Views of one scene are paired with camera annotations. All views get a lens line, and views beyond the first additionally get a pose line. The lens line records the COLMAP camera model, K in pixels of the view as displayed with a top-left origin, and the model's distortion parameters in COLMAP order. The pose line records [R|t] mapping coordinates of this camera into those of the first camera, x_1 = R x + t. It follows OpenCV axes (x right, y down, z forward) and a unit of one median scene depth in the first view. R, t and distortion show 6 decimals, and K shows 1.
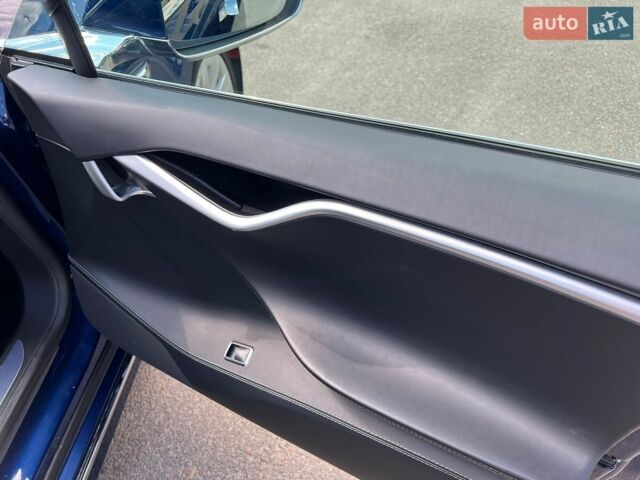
lens RADIAL K [[487.4, 0, 320.0], [0, 487.4, 240.0], [0, 0, 1]] dist [0.001910, 0.002520]
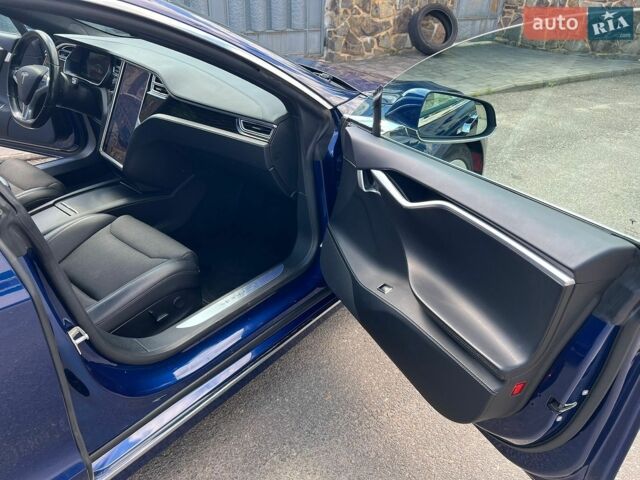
lens RADIAL K [[487.4, 0, 320.0], [0, 487.4, 240.0], [0, 0, 1]] dist [0.001910, 0.002520]
pose [[0.815409, 0.326343, -0.478129, 0.490049], [-0.431154, 0.893517, -0.125435, 0.441296], [0.386282, 0.308429, 0.869286, -0.808463]]
